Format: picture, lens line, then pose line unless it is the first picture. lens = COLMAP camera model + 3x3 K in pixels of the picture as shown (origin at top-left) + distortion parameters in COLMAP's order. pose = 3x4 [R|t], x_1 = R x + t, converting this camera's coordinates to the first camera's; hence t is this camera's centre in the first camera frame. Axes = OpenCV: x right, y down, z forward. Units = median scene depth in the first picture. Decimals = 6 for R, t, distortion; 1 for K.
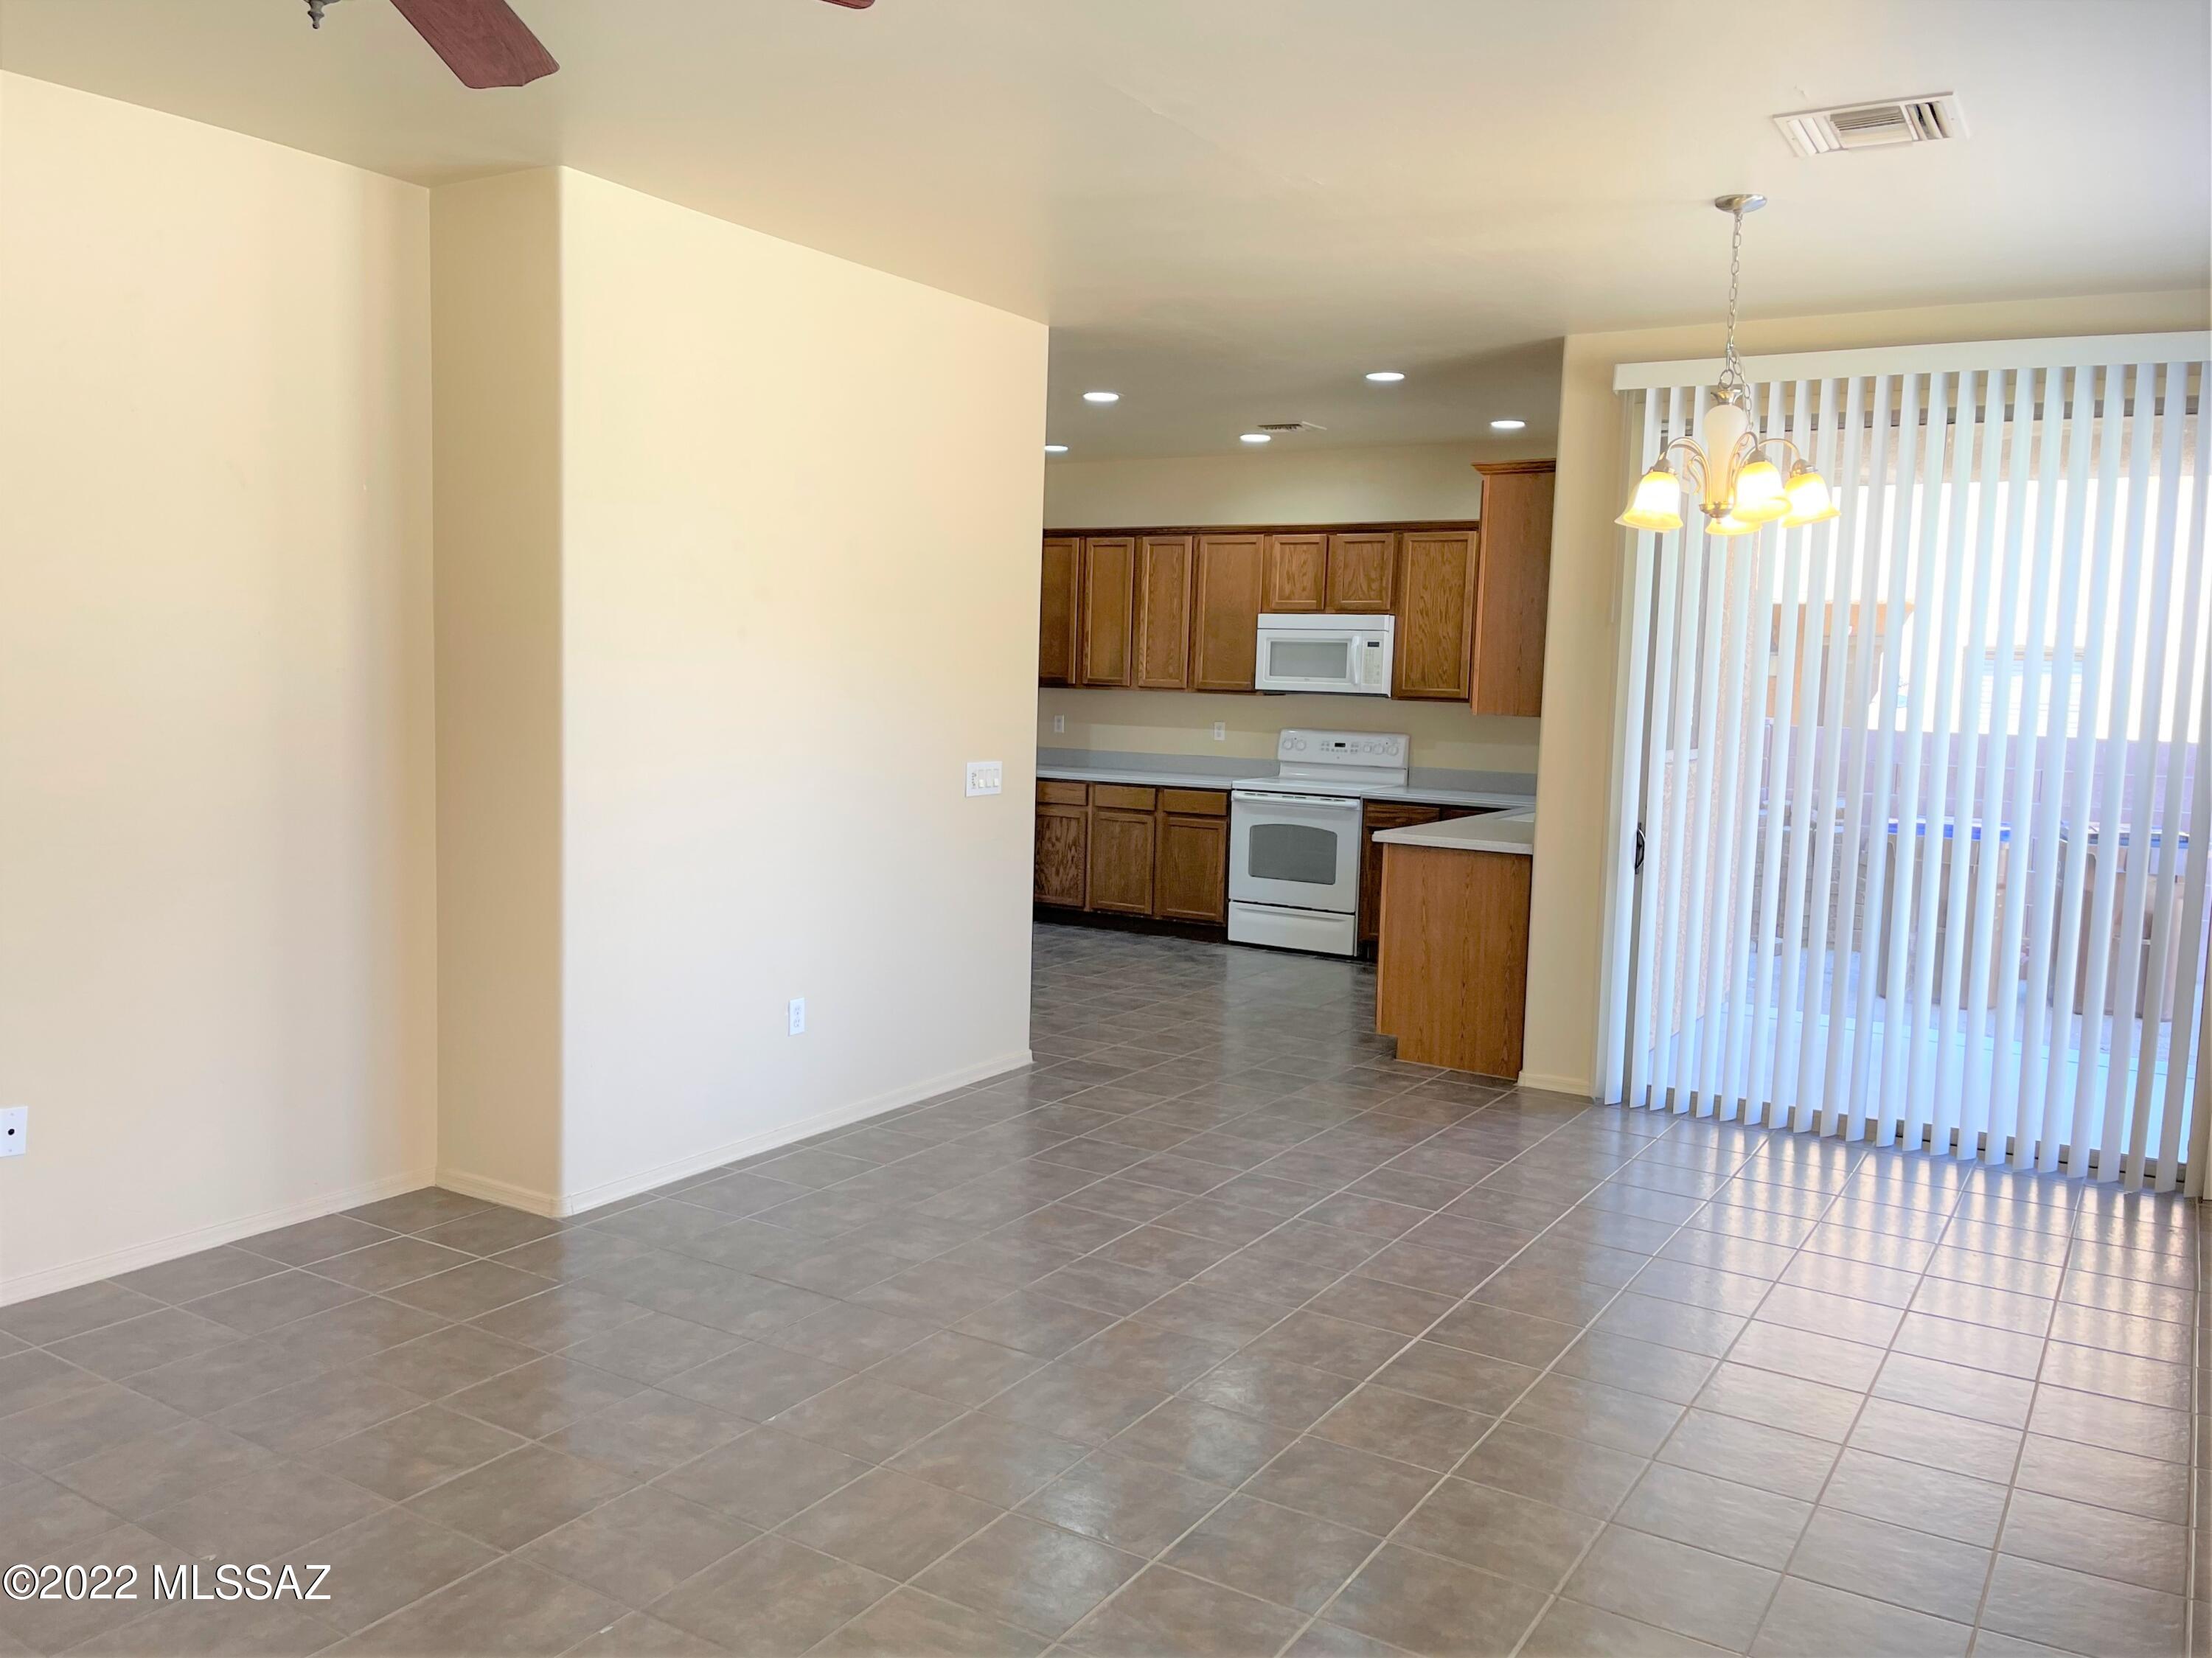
lens RADIAL K [[1759.4, 0, 1106.0], [0, 1759.4, 829.0], [0, 0, 1]] dist [0.144616, 0.000001]
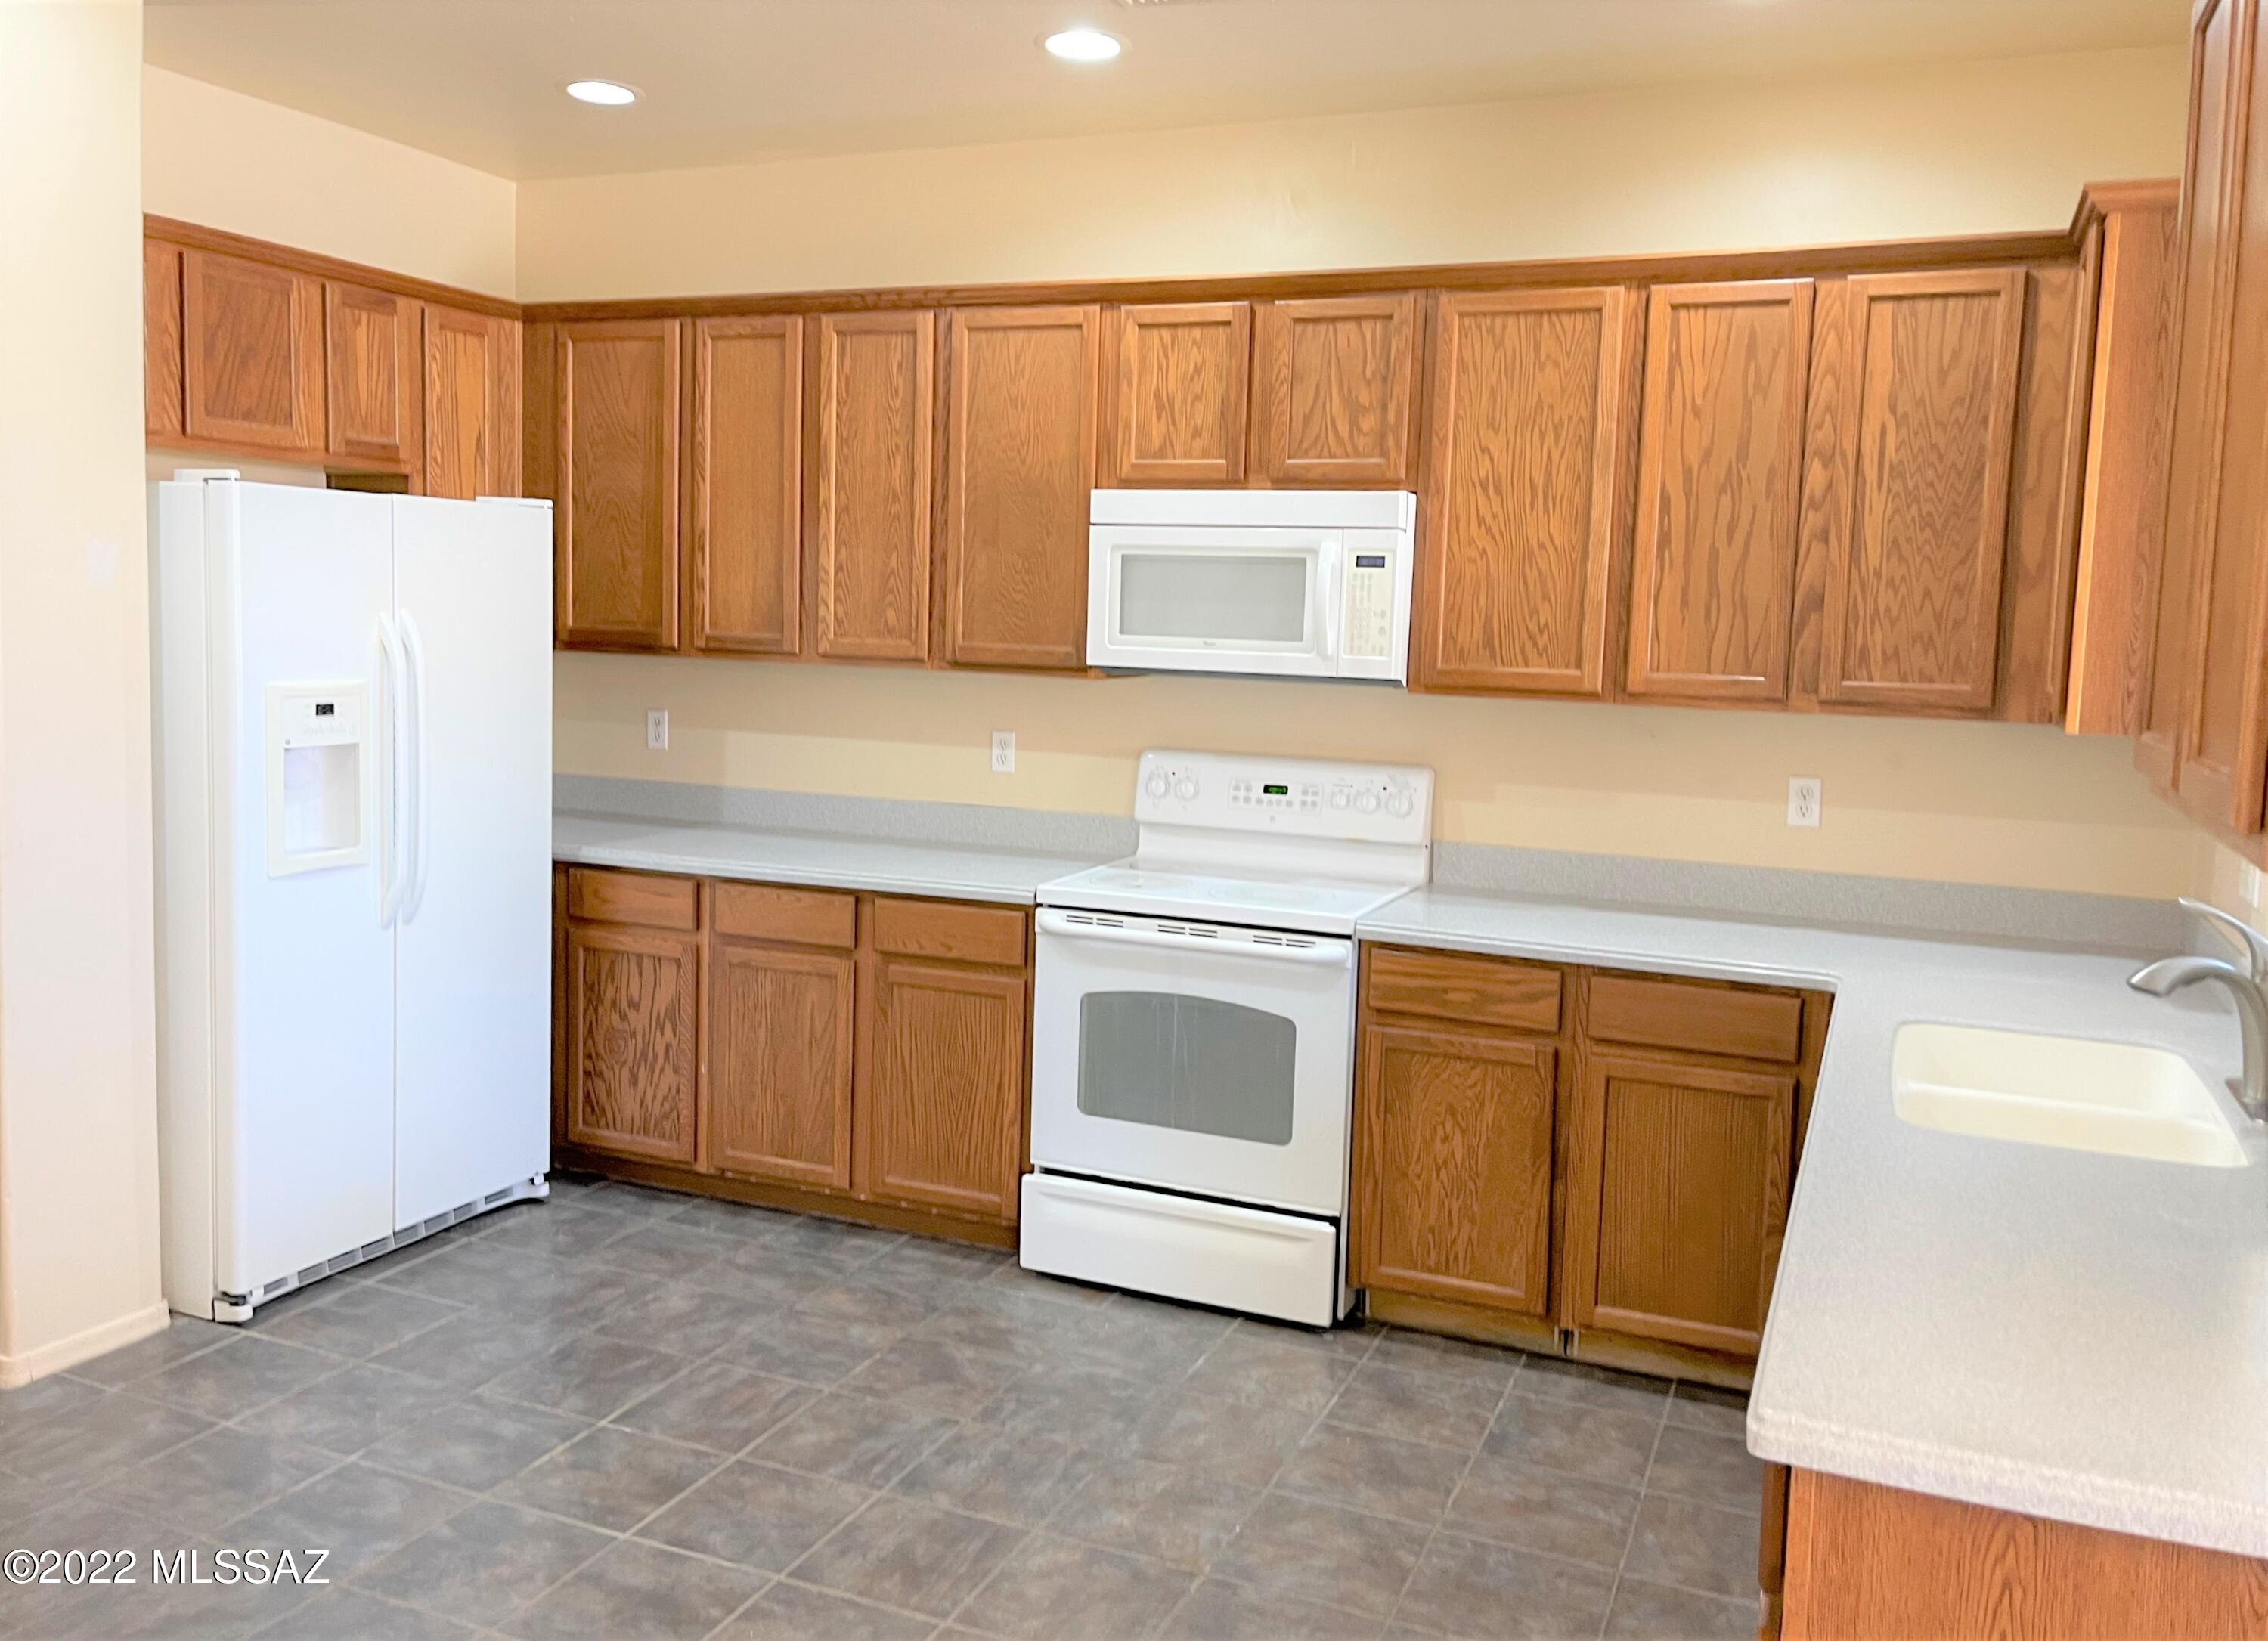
lens RADIAL K [[1812.0, 0, 1133.3], [0, 1812.0, 780.7], [0, 0, 1]] dist [0.103881, -0.235319]
pose [[0.989735, -0.012437, 0.142370, 0.032843], [0.011028, 0.999882, 0.010681, -0.055768], [-0.142486, -0.009001, 0.989756, 0.560915]]
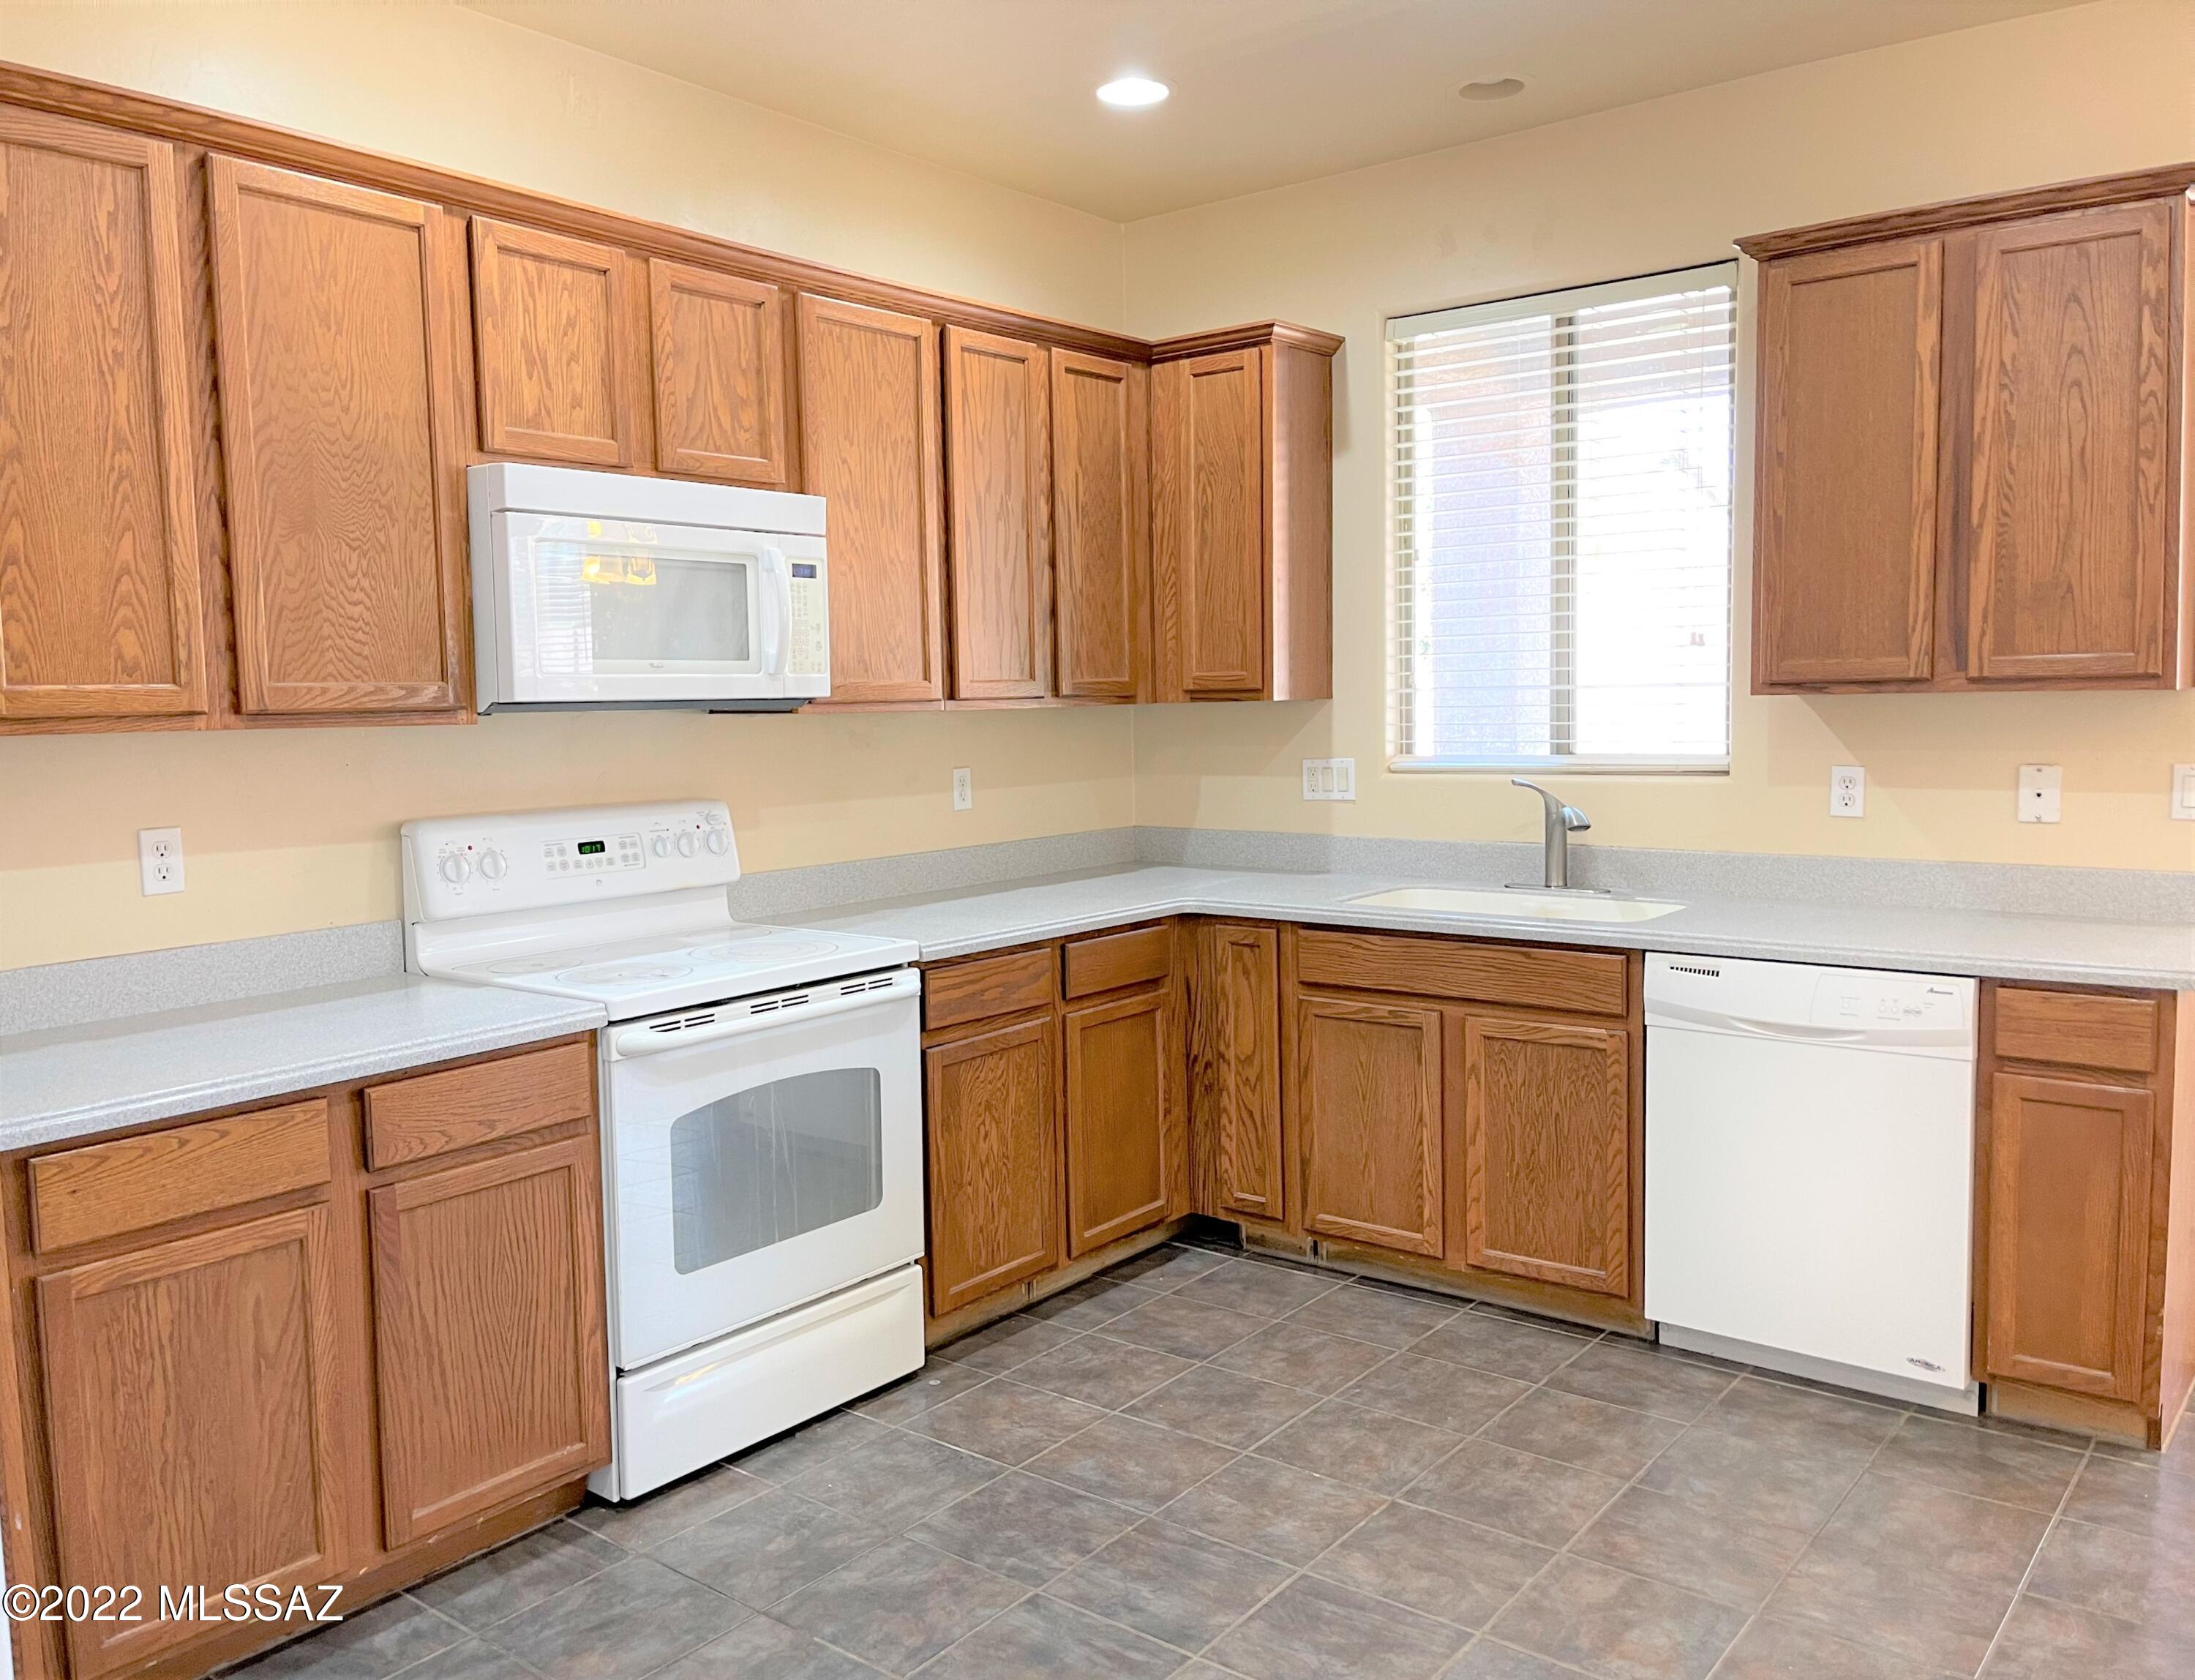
lens RADIAL K [[1735.2, 0, 1097.5], [0, 1735.2, 840.0], [0, 0, 1]] dist [0.078734, -0.086824]
pose [[0.114667, -0.117111, 0.986477, -0.215374], [0.114318, 0.987985, 0.104002, -0.075715], [-0.986804, 0.100846, 0.126678, 0.860862]]
